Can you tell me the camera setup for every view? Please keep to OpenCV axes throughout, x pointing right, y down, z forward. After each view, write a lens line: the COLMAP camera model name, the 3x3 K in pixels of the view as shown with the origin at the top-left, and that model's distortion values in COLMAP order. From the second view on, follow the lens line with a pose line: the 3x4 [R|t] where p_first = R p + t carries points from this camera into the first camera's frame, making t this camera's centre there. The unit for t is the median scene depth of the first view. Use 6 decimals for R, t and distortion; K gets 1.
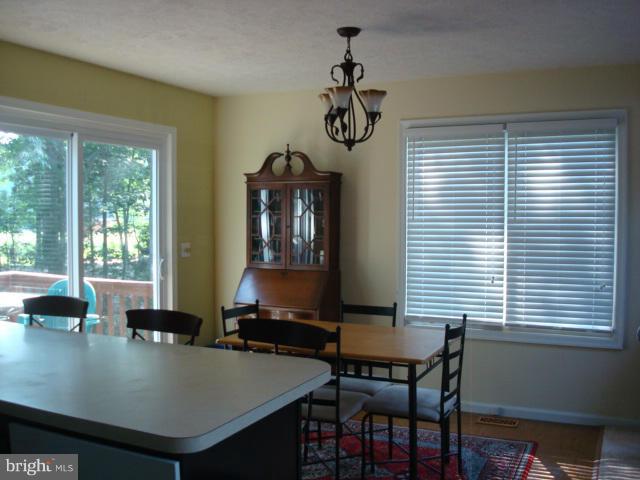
lens RADIAL K [[672.3, 0, 320.9], [0, 672.3, 239.2], [0, 0, 1]] dist [-0.068697, 0.000000]
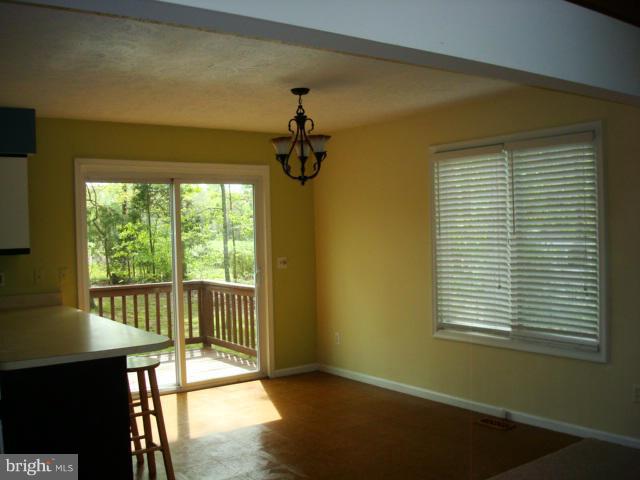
lens RADIAL K [[672.3, 0, 319.2], [0, 672.3, 241.5], [0, 0, 1]] dist [-0.068697, 0.000000]
pose [[0.874040, -0.017066, -0.485554, 0.679379], [0.013279, 0.999849, -0.011237, -0.011752], [0.485673, 0.003374, 0.874134, -0.088975]]
